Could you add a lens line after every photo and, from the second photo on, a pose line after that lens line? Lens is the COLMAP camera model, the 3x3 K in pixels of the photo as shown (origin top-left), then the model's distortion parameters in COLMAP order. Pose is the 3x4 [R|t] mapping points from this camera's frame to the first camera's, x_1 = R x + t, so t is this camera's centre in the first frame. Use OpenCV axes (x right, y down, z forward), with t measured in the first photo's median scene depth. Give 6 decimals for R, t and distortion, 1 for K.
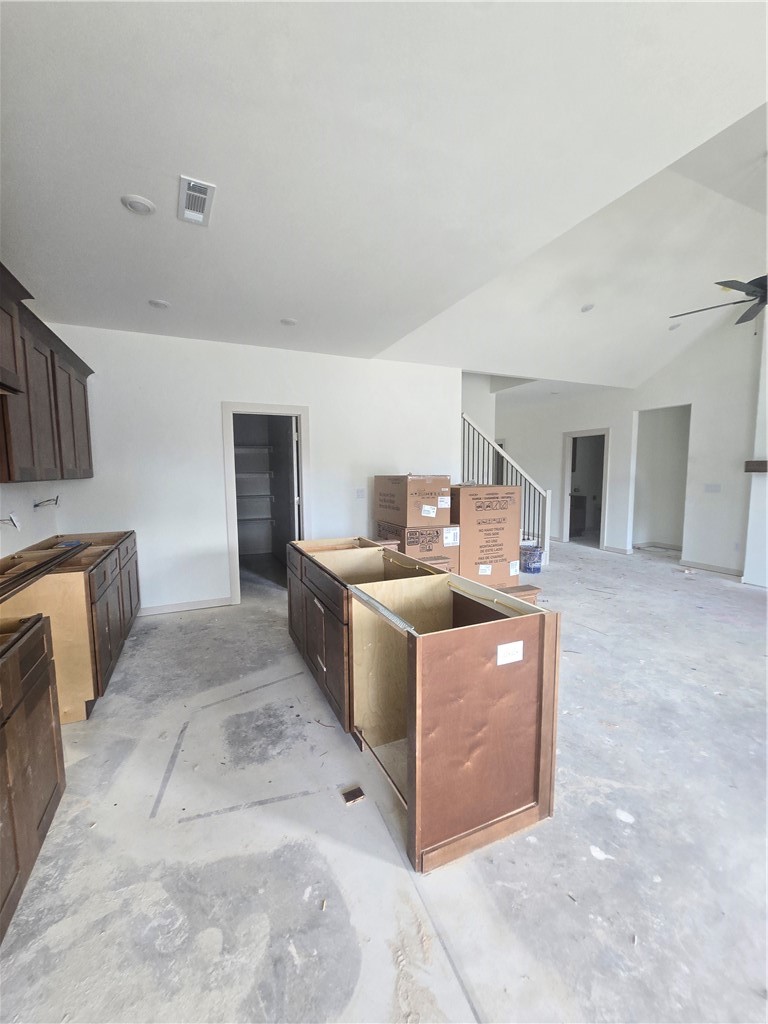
lens RADIAL K [[420.0, 0, 384.0], [0, 420.0, 512.0], [0, 0, 1]] dist [-0.002286, -0.000023]
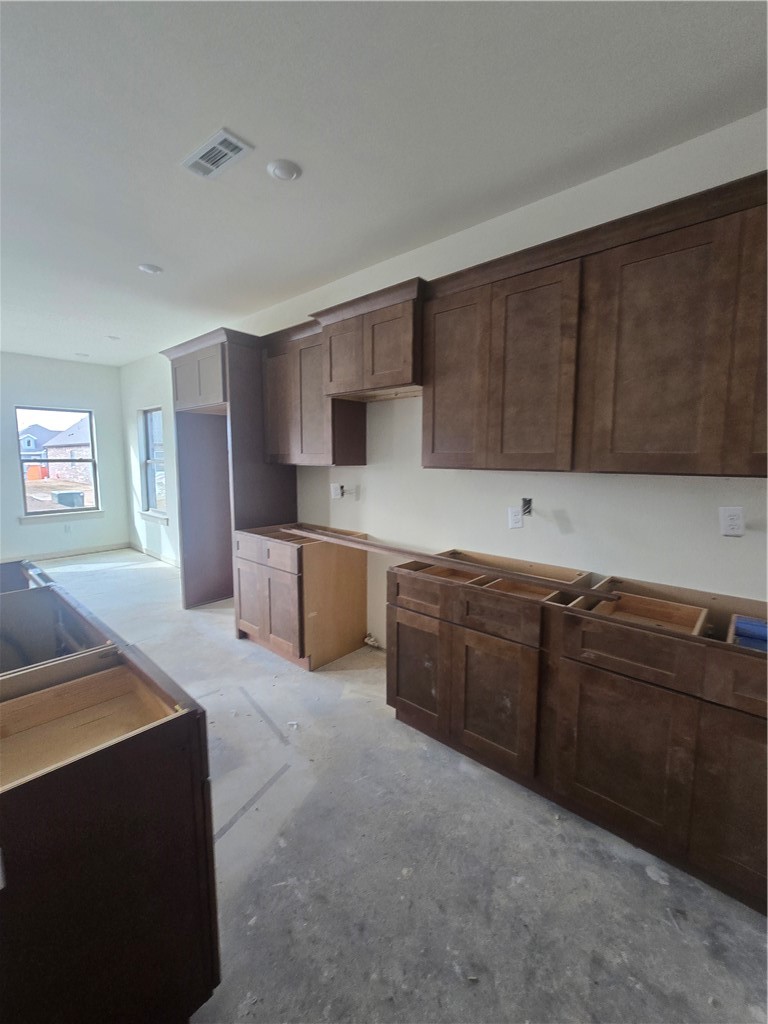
lens RADIAL K [[428.5, 0, 385.2], [0, 428.5, 501.7], [0, 0, 1]] dist [-0.000864, 0.000022]
pose [[-0.912987, 0.045810, -0.405408, -0.167249], [-0.039063, 0.979296, 0.198628, -0.097106], [0.406114, 0.197182, -0.892295, 0.949340]]
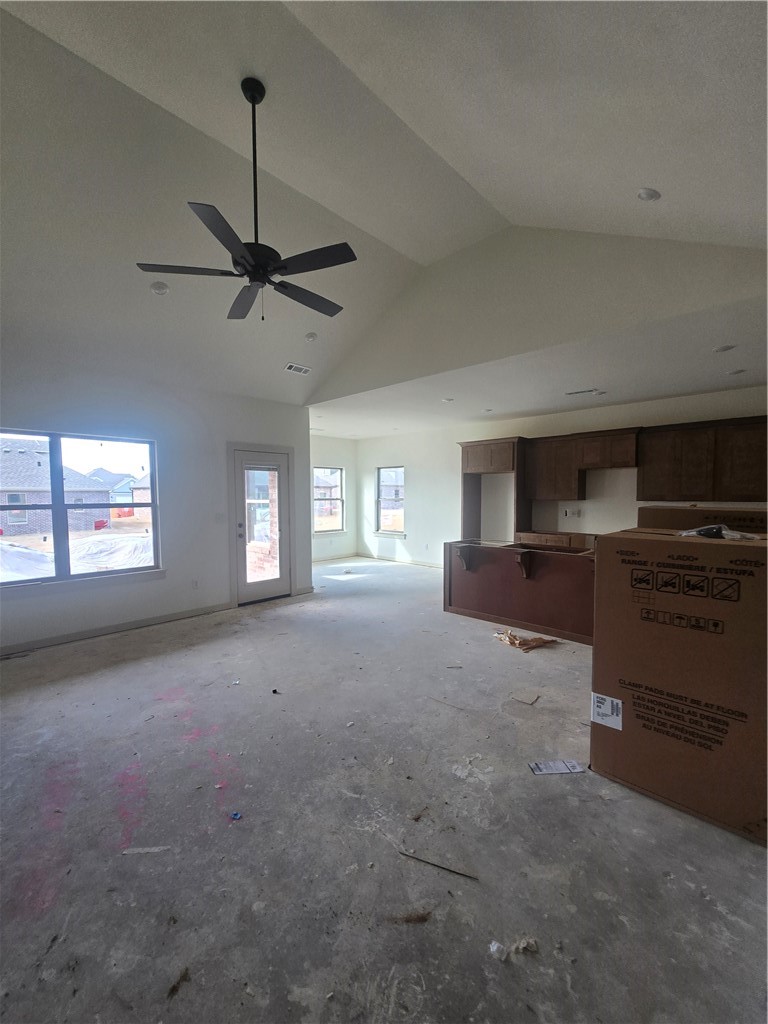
lens RADIAL K [[420.0, 0, 384.0], [0, 420.0, 512.0], [0, 0, 1]] dist [-0.002286, -0.000023]
pose [[-0.929677, 0.022697, -0.367675, 0.732705], [-0.029546, 0.990290, 0.135840, -0.148456], [0.367188, 0.137150, -0.919980, 1.362749]]
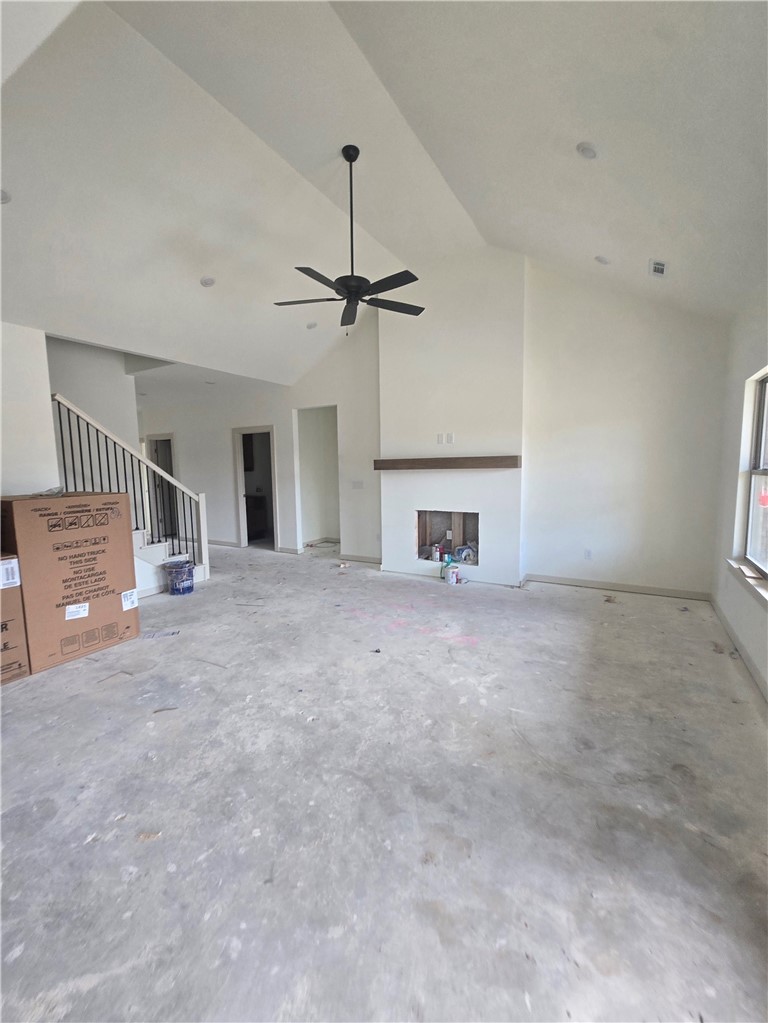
lens RADIAL K [[429.8, 0, 384.0], [0, 429.8, 511.5], [0, 0, 1]] dist [-0.000575, 0.000285]
pose [[0.809981, -0.072003, 0.582020, 0.247939], [0.070907, 0.997177, 0.024684, -0.014128], [-0.582154, 0.021276, 0.812800, 0.088118]]
